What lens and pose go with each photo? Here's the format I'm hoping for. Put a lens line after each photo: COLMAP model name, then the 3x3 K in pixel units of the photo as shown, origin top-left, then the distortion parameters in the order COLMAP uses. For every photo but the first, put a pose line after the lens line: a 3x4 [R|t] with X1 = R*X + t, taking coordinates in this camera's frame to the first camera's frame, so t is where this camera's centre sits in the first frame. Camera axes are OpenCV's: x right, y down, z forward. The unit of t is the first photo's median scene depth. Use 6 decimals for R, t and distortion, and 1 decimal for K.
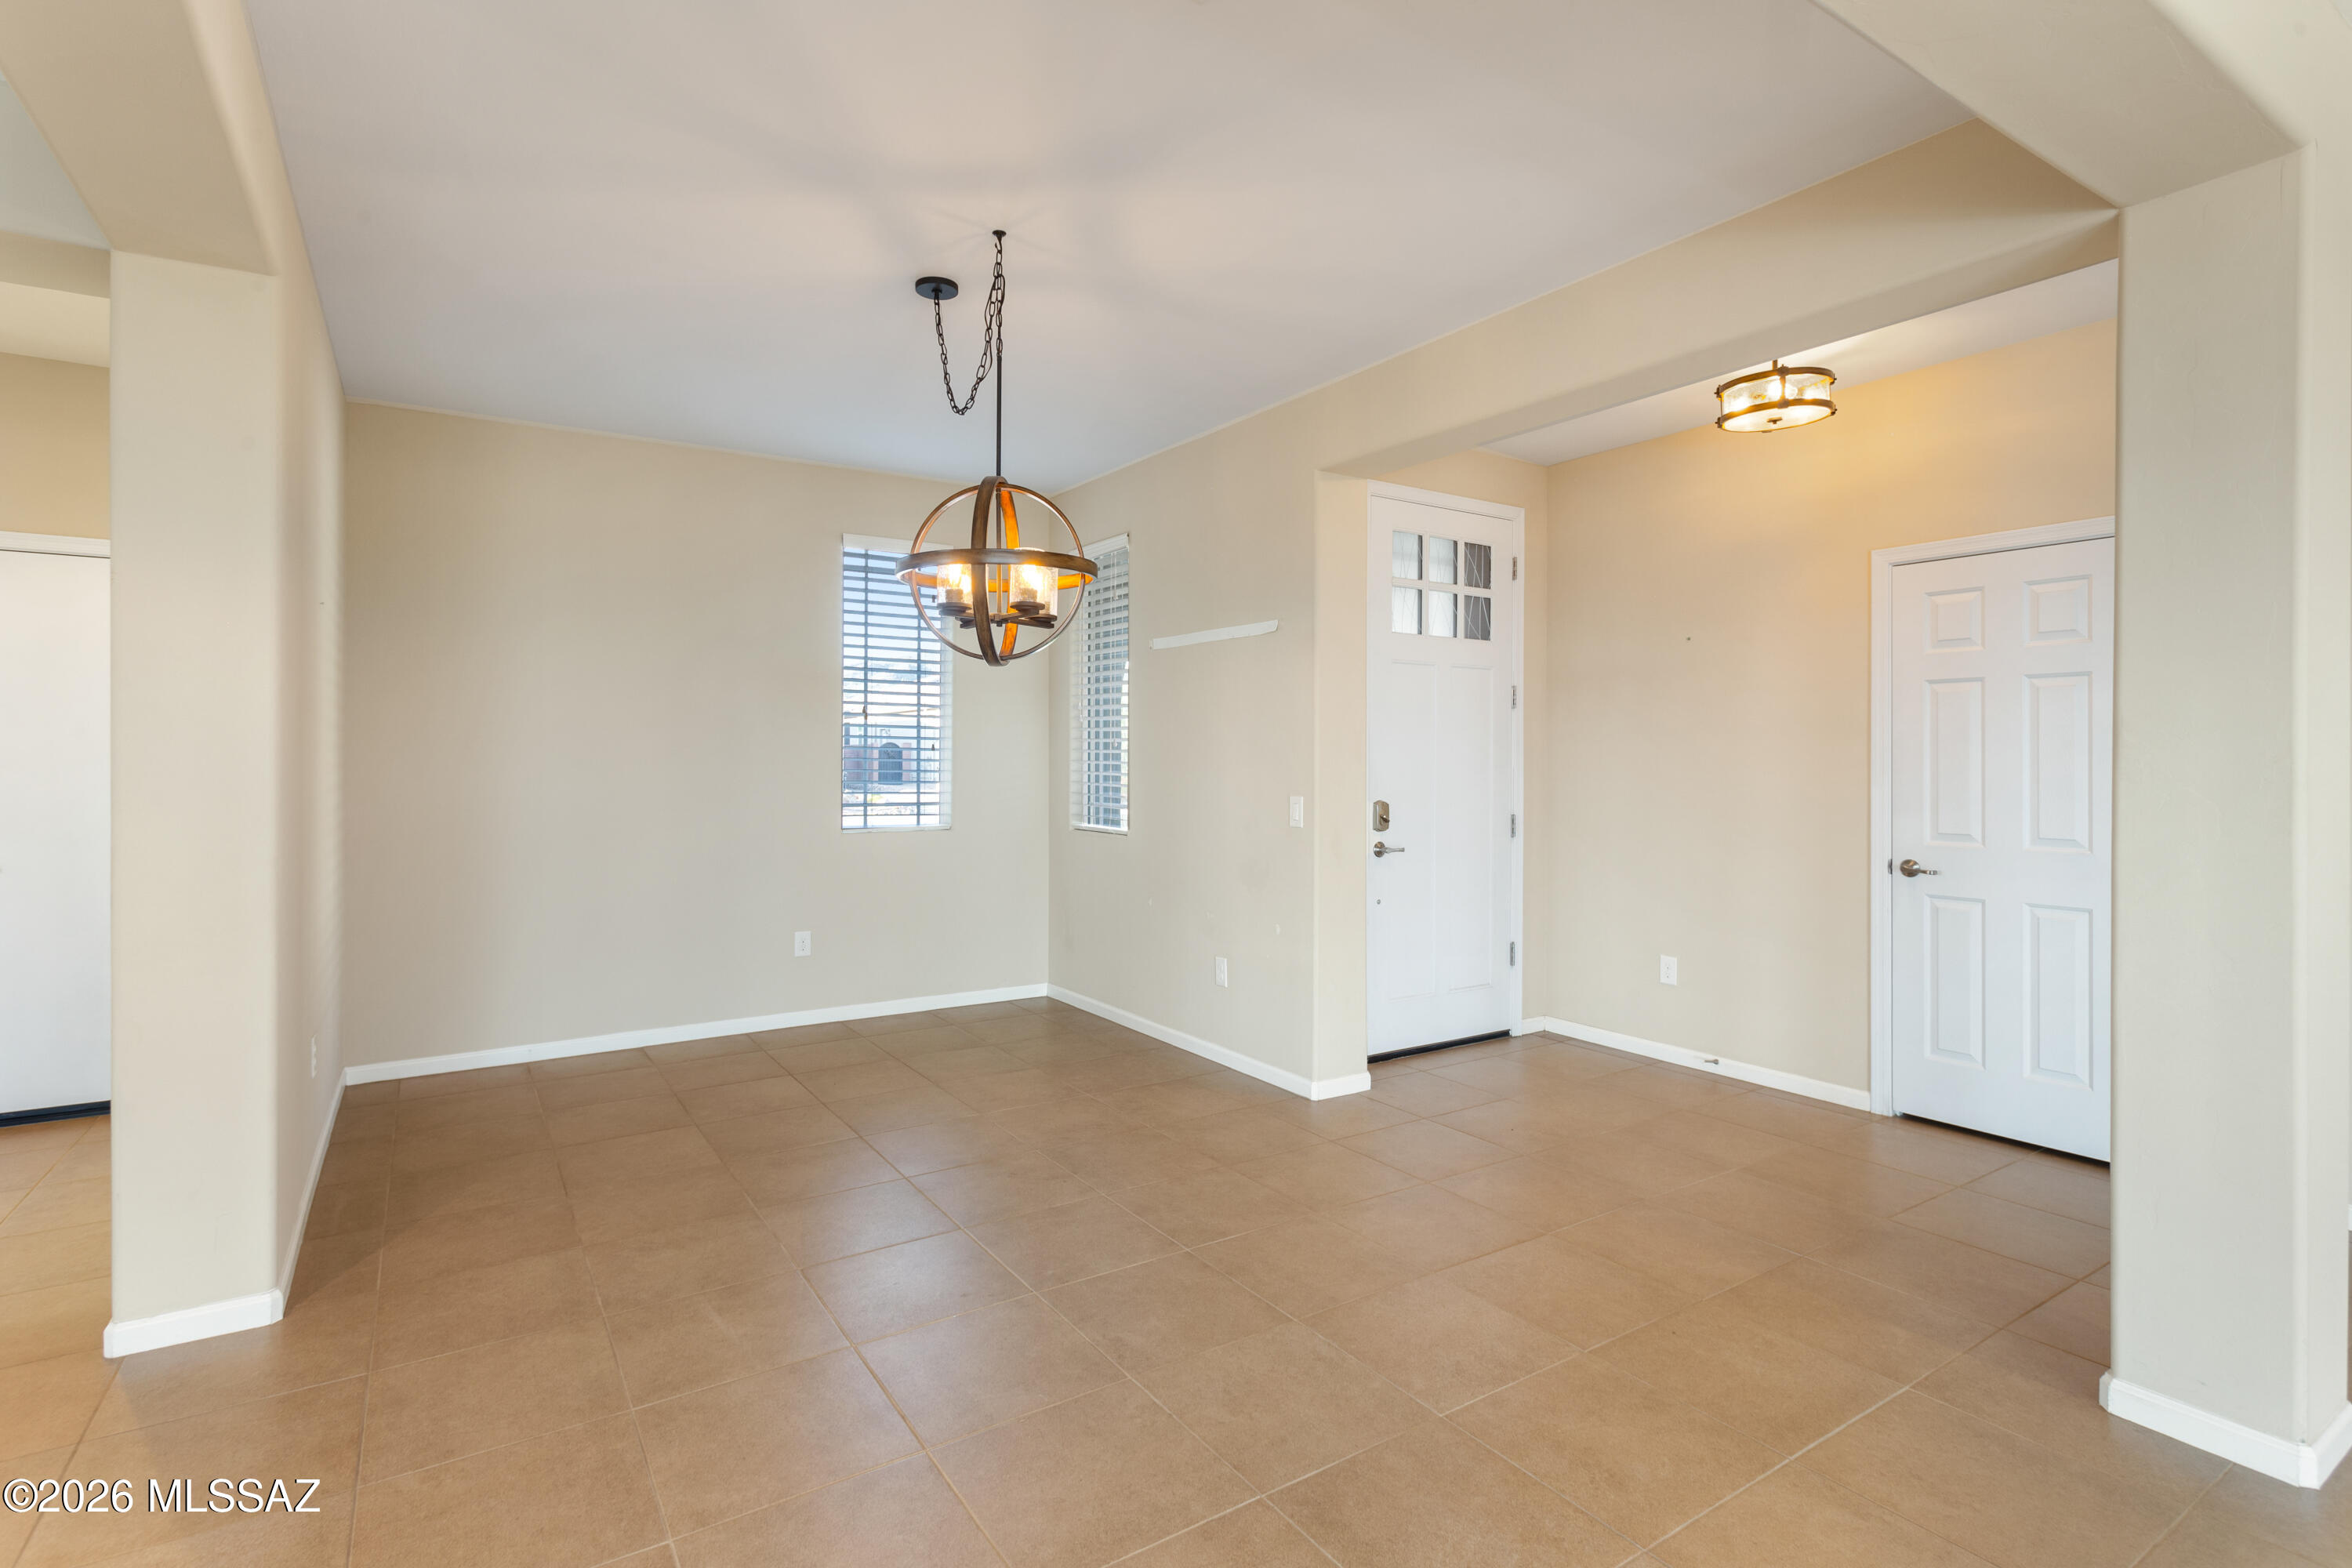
lens RADIAL K [[1126.9, 0, 1200.8], [0, 1126.9, 770.1], [0, 0, 1]] dist [0.004624, 0.001077]
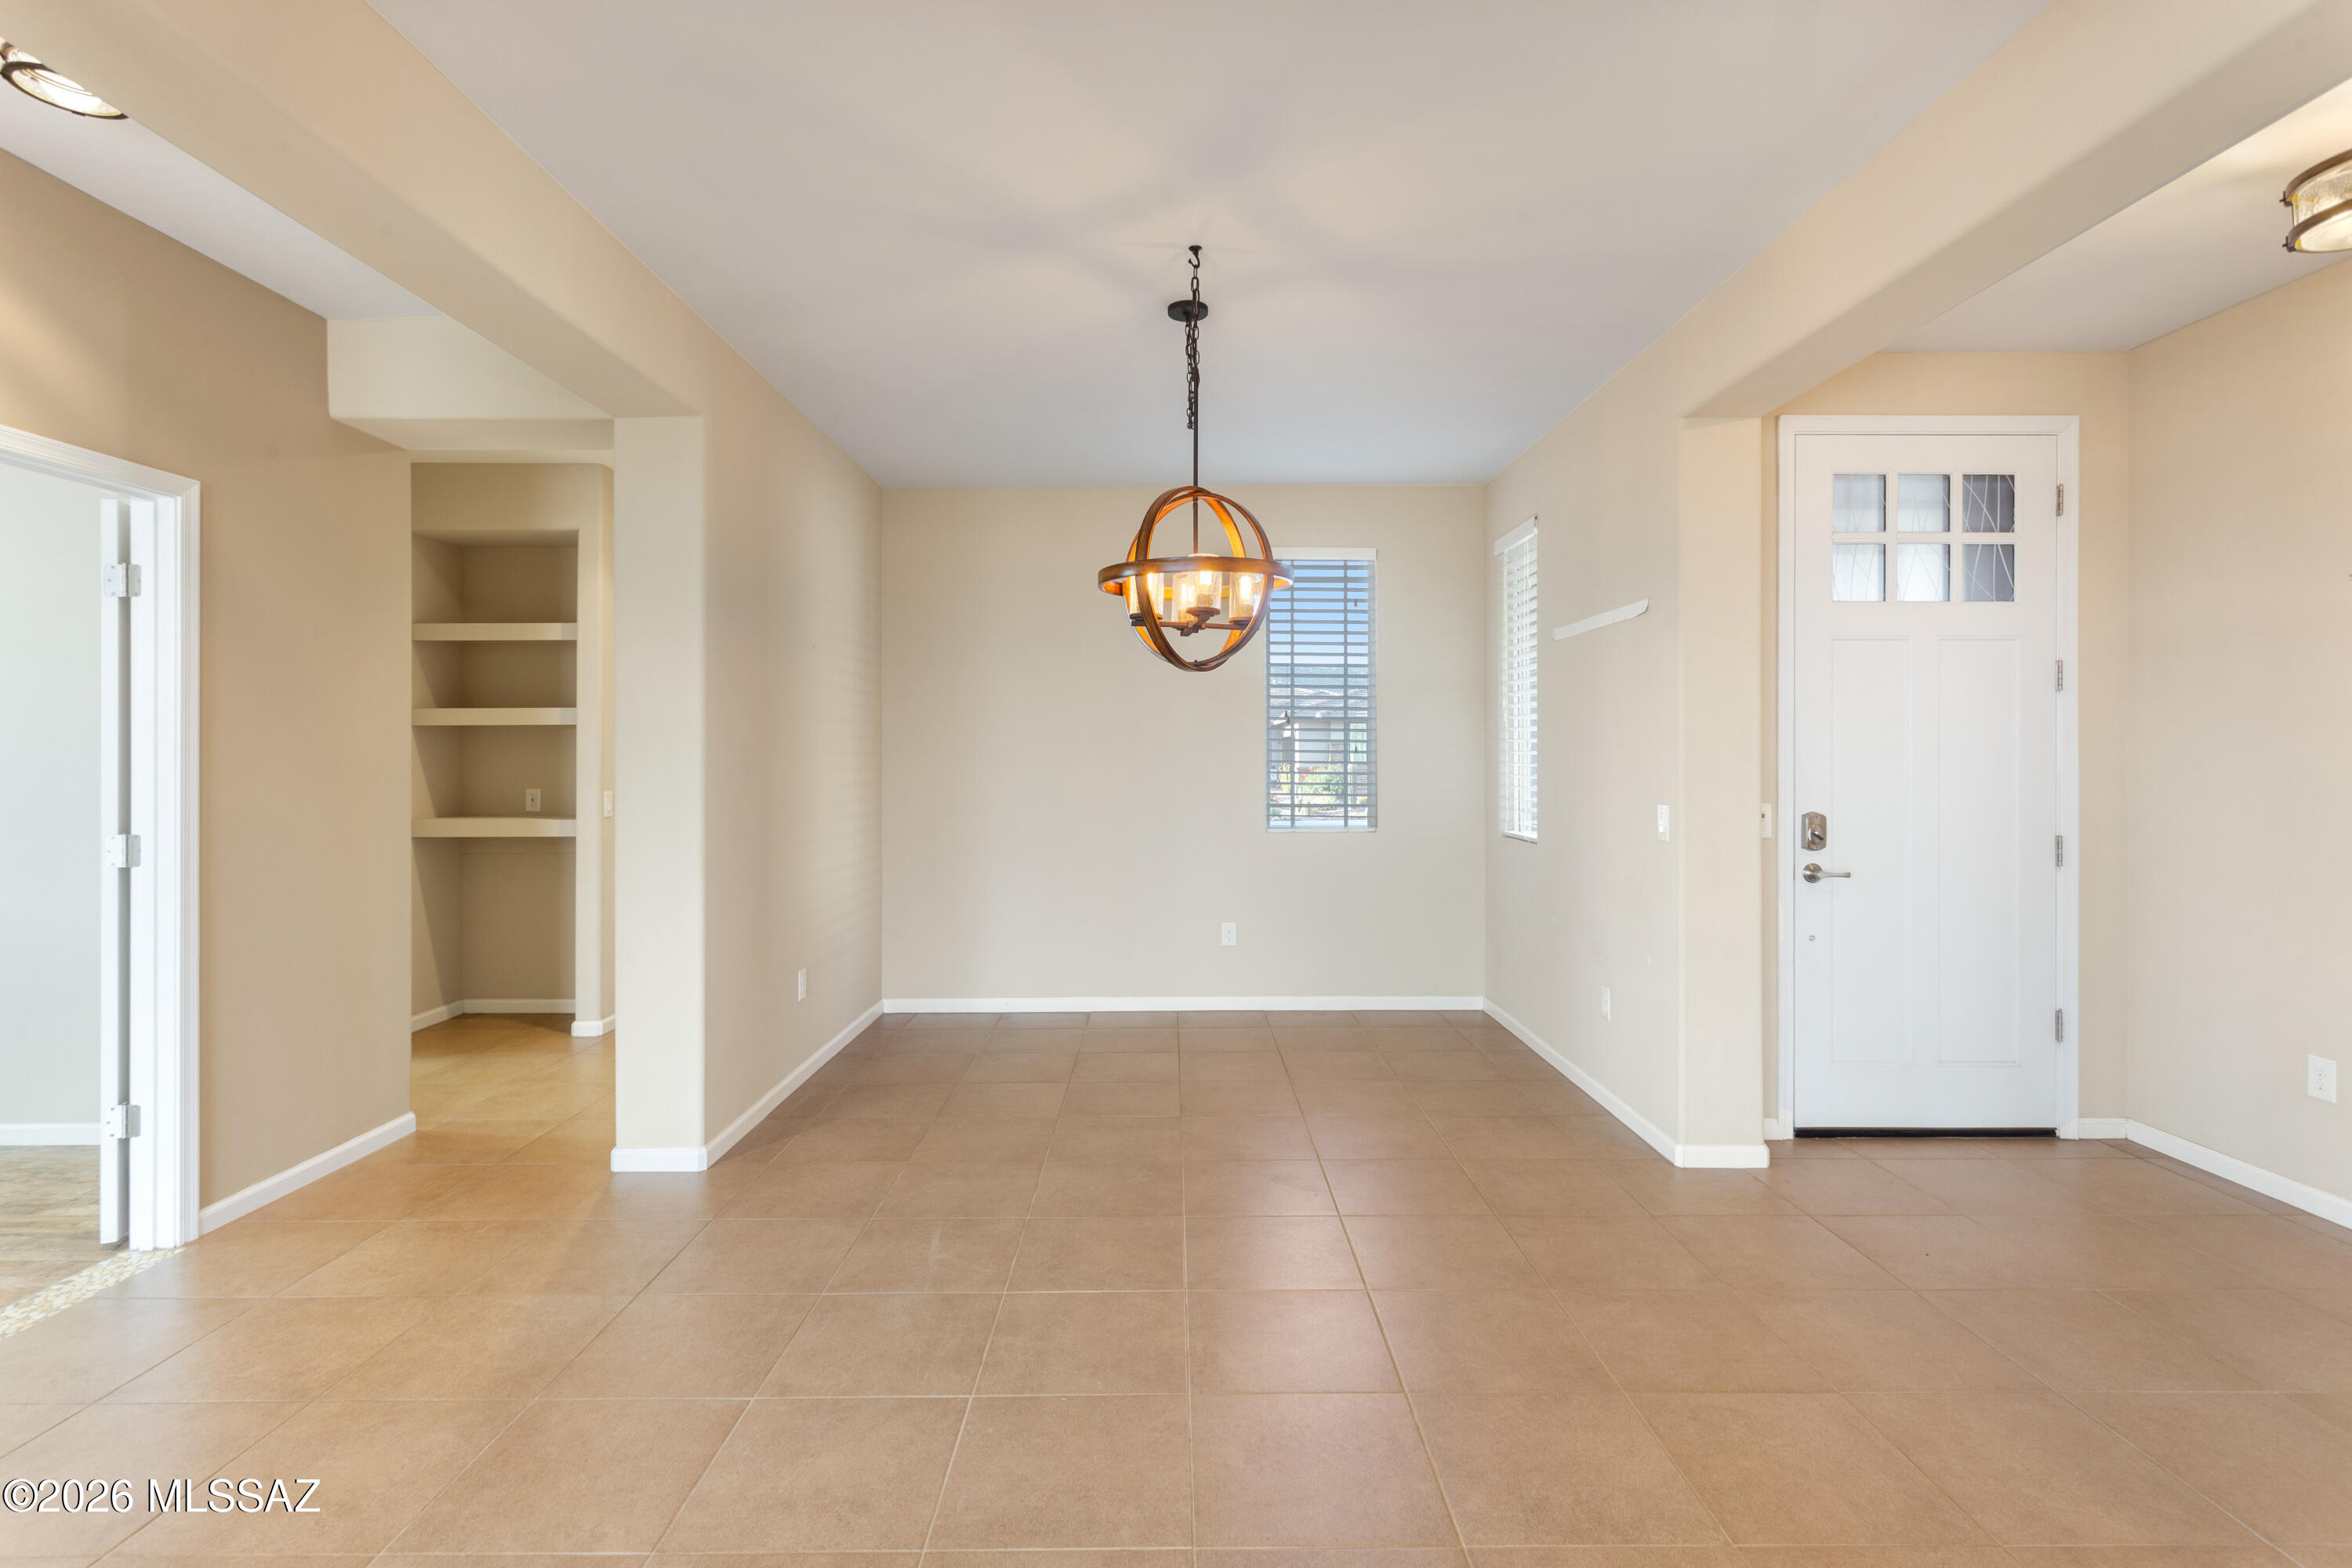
lens RADIAL K [[1126.9, 0, 1182.7], [0, 1126.9, 770.8], [0, 0, 1]] dist [0.004624, 0.001077]
pose [[0.840577, 0.001398, -0.541690, 0.211665], [-0.002413, 0.999996, -0.001164, -0.000624], [0.541687, 0.002285, 0.840577, 0.078468]]
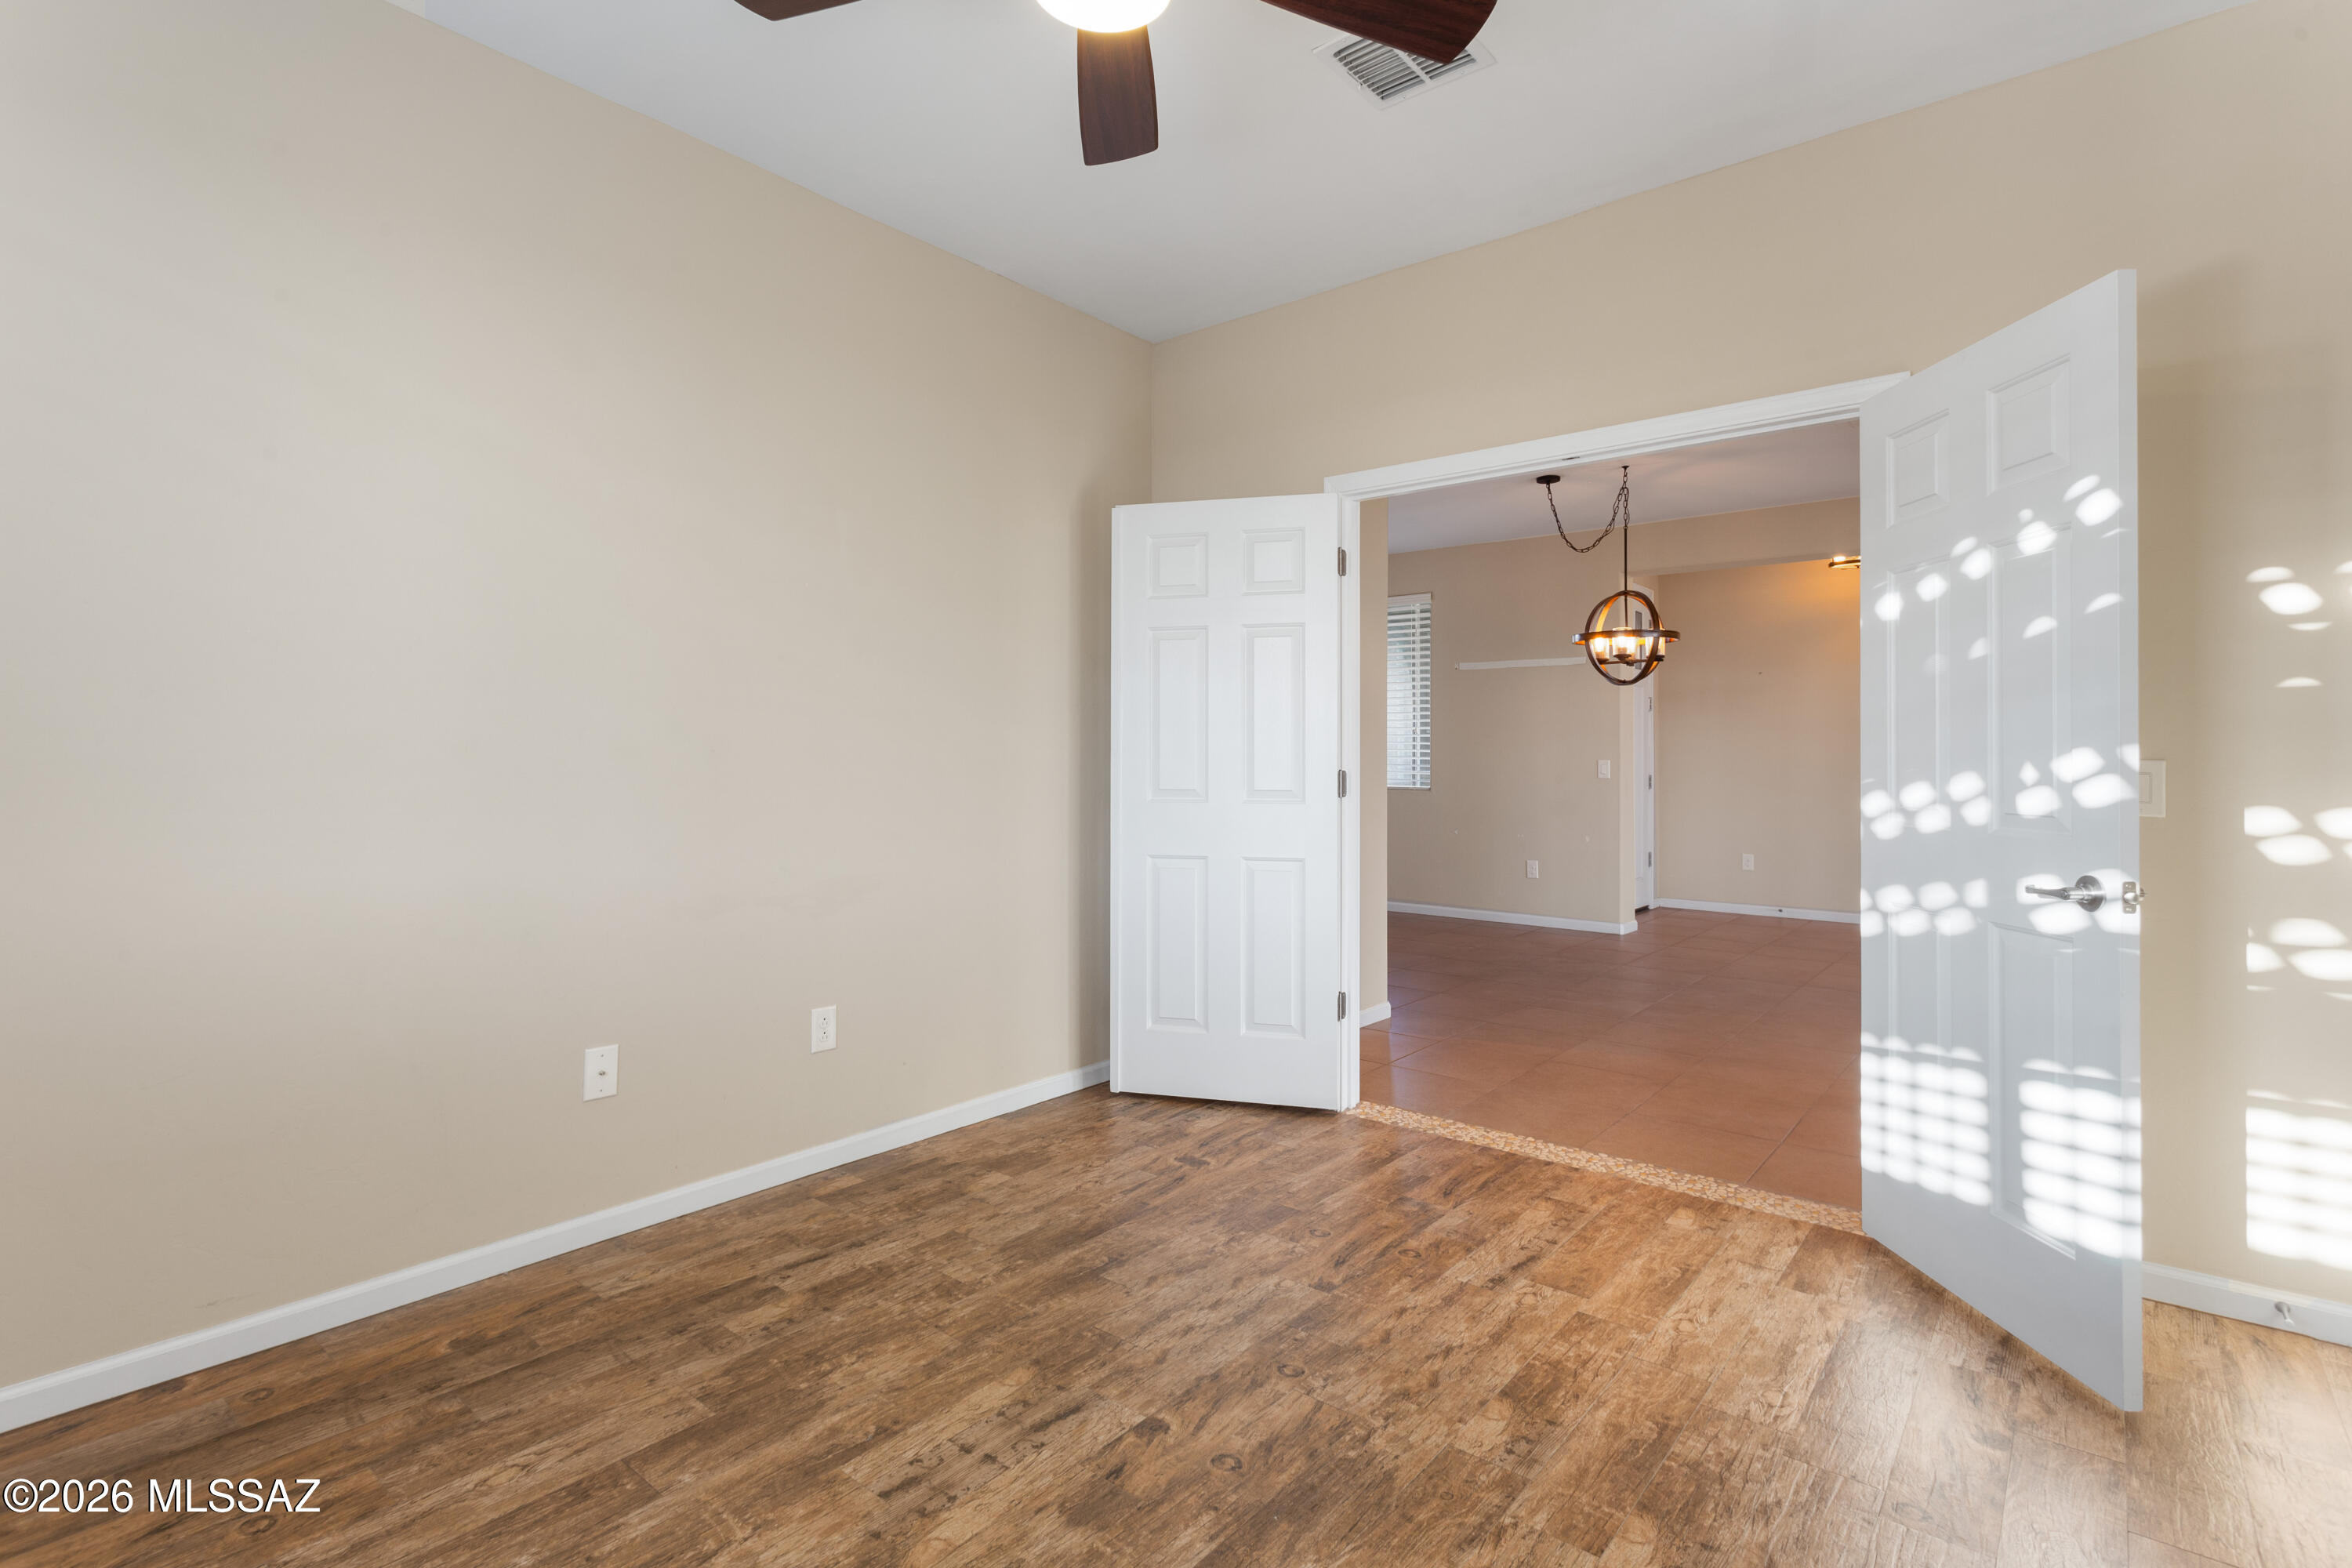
lens RADIAL K [[1126.9, 0, 1168.7], [0, 1126.9, 767.2], [0, 0, 1]] dist [0.004624, 0.001077]
pose [[0.955448, 0.004525, 0.295125, -0.945348], [-0.005161, 0.999986, 0.001376, 0.030691], [-0.295114, -0.002838, 0.955458, -0.399479]]
